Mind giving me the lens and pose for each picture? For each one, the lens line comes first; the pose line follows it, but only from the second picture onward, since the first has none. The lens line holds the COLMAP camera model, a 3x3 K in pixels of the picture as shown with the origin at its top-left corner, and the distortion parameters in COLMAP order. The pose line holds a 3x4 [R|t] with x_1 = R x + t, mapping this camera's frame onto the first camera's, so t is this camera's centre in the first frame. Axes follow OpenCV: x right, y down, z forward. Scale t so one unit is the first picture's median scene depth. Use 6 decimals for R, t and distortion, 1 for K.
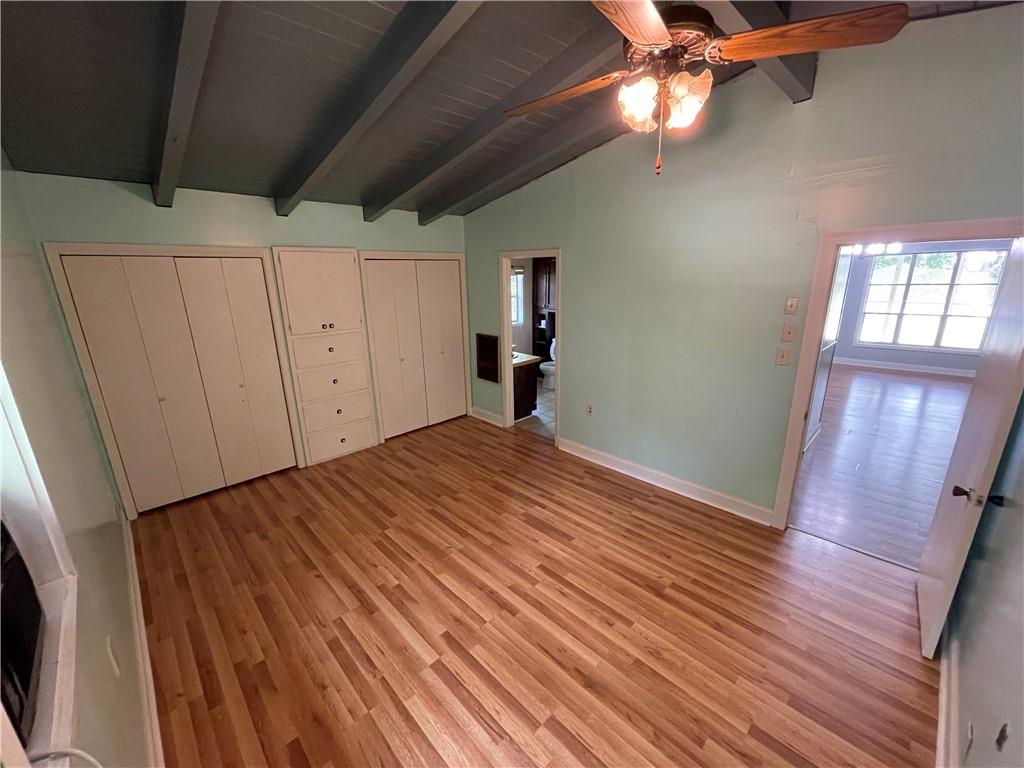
lens RADIAL K [[413.5, 0, 509.1], [0, 413.5, 385.0], [0, 0, 1]] dist [0.001893, 0.000522]
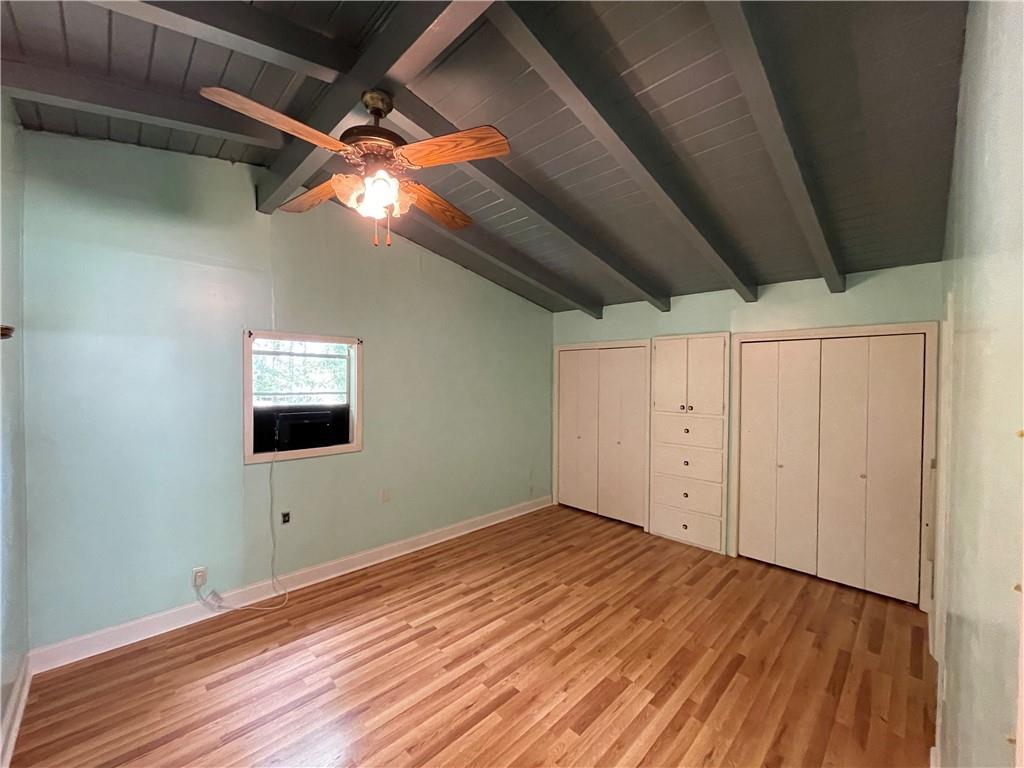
lens RADIAL K [[413.5, 0, 510.3], [0, 413.5, 383.1], [0, 0, 1]] dist [0.001893, 0.000522]
pose [[0.024147, 0.033466, -0.999148, 0.727492], [-0.273749, 0.961461, 0.025587, -0.134831], [0.961498, 0.272898, 0.032377, 0.669758]]
